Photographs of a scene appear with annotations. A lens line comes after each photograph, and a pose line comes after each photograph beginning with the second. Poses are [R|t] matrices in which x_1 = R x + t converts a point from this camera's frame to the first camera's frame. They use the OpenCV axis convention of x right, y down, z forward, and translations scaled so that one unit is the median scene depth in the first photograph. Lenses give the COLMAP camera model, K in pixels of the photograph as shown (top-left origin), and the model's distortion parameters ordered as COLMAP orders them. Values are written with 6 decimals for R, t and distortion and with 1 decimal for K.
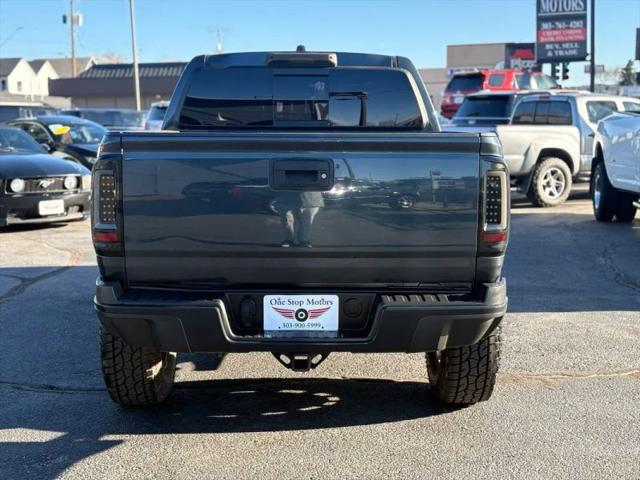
lens RADIAL K [[907.9, 0, 338.6], [0, 907.9, 227.2], [0, 0, 1]] dist [0.031846, 0.000000]
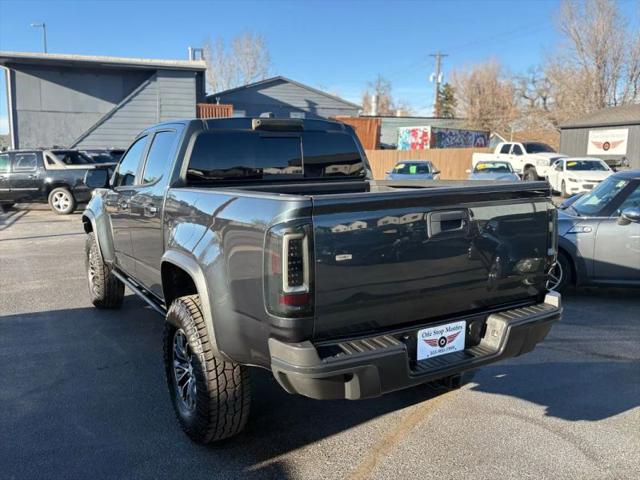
lens RADIAL K [[571.3, 0, 324.1], [0, 571.3, 238.4], [0, 0, 1]] dist [0.074417, -0.073618]
pose [[0.883102, -0.091156, 0.460240, -0.508392], [0.081519, 0.995836, 0.040820, -0.080537], [-0.462044, 0.001470, 0.886856, 0.406333]]
